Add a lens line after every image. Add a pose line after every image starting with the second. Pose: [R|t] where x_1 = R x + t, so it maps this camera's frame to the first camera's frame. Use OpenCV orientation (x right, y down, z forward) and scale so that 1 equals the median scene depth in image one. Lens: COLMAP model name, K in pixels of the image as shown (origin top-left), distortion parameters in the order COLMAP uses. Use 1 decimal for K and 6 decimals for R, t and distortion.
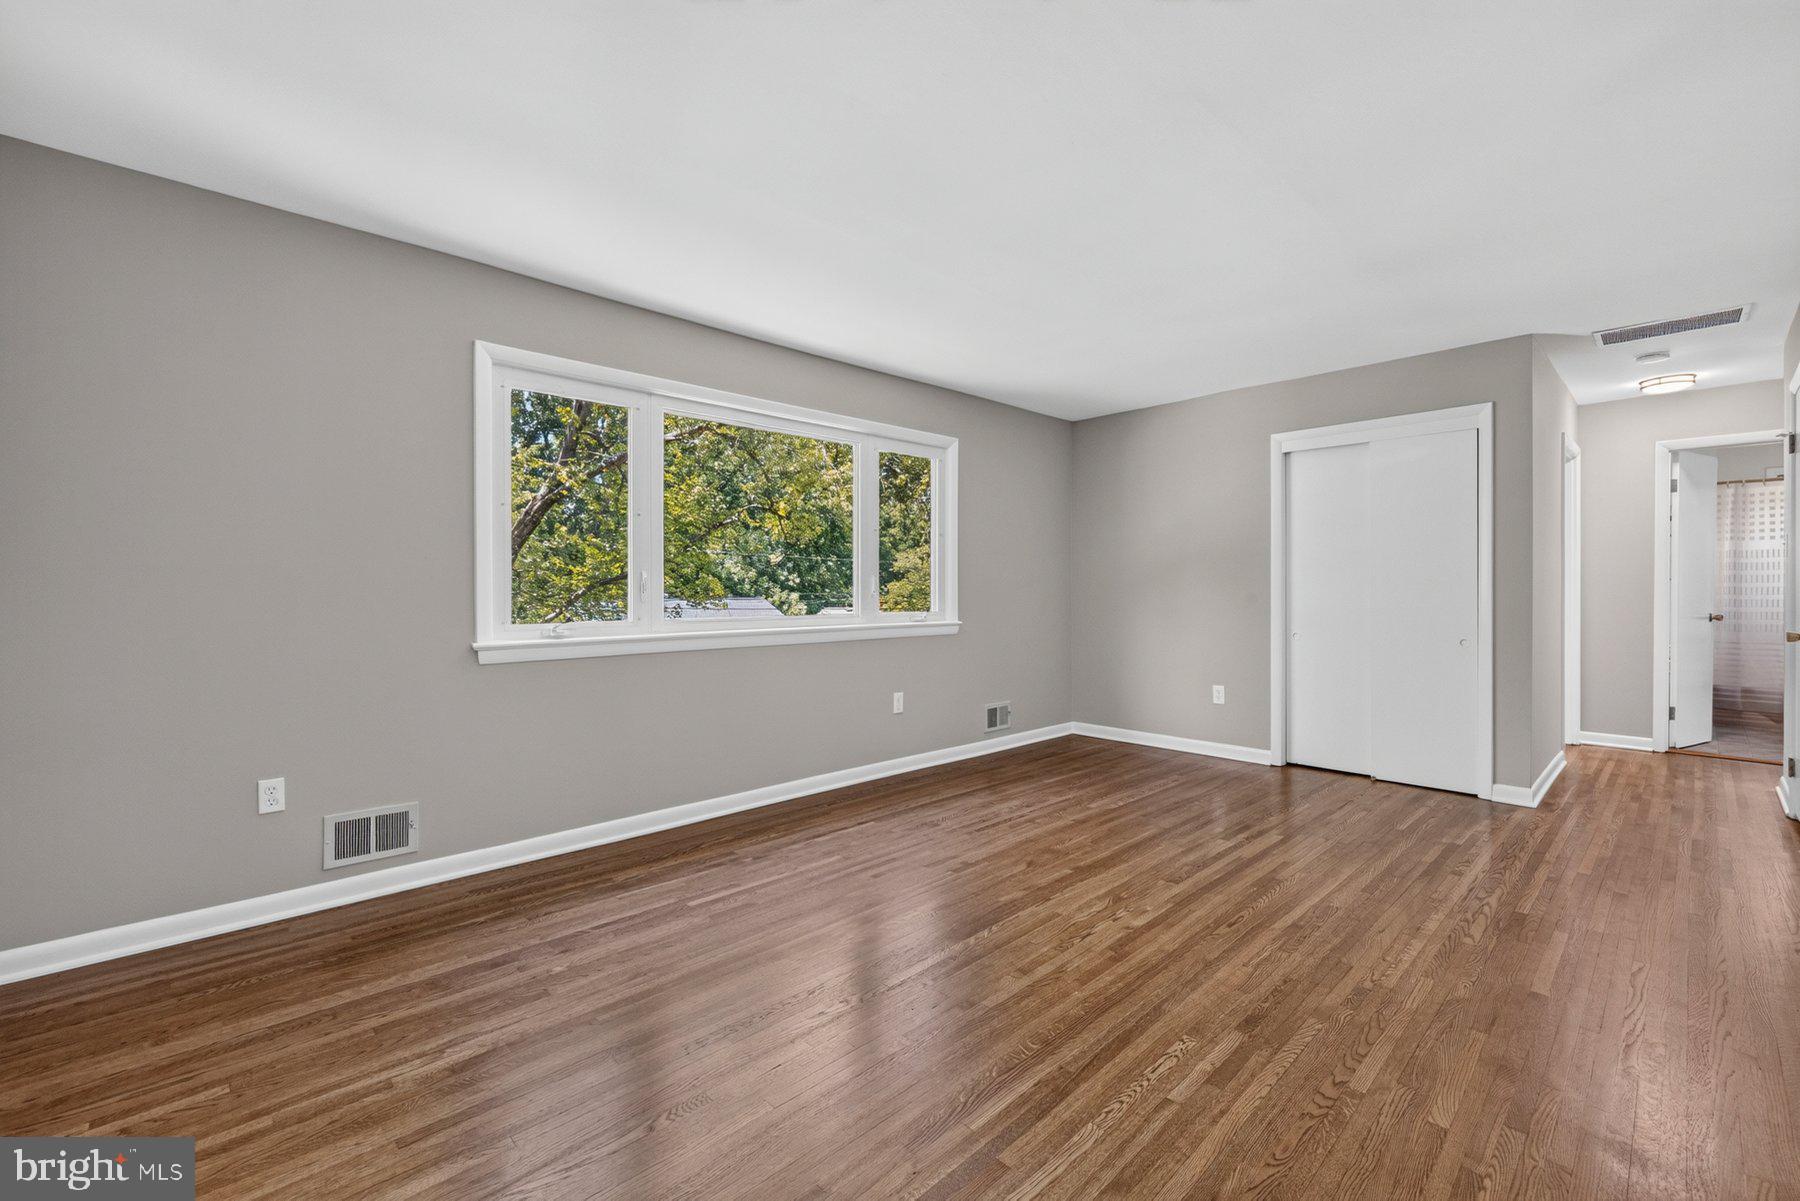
lens RADIAL K [[765.8, 0, 891.1], [0, 765.8, 596.9], [0, 0, 1]] dist [0.000957, -0.000043]
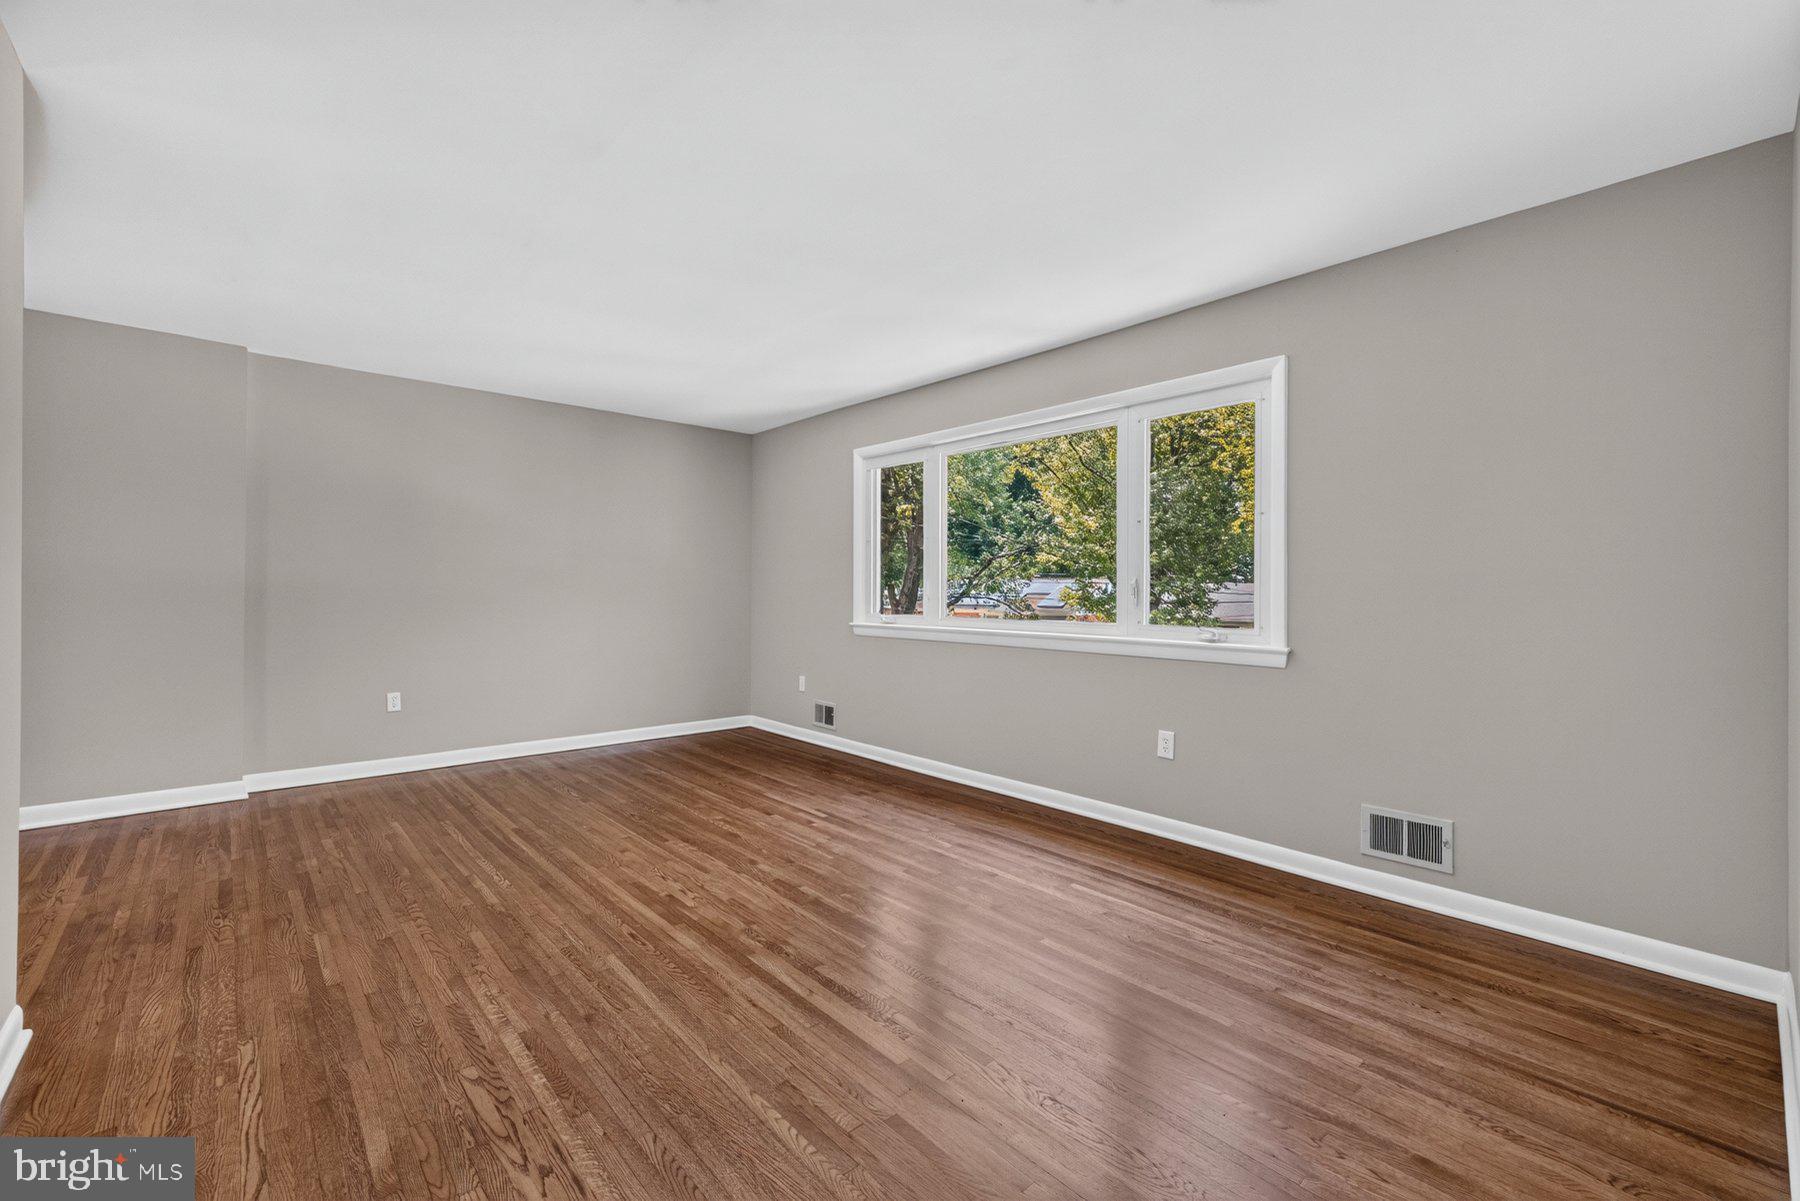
lens RADIAL K [[765.8, 0, 891.1], [0, 765.8, 596.9], [0, 0, 1]] dist [0.000957, -0.000043]
pose [[-0.055083, 0.005726, -0.998465, 0.877023], [-0.019445, 0.999788, 0.006807, -0.008481], [0.998292, 0.019790, -0.054960, 0.861994]]
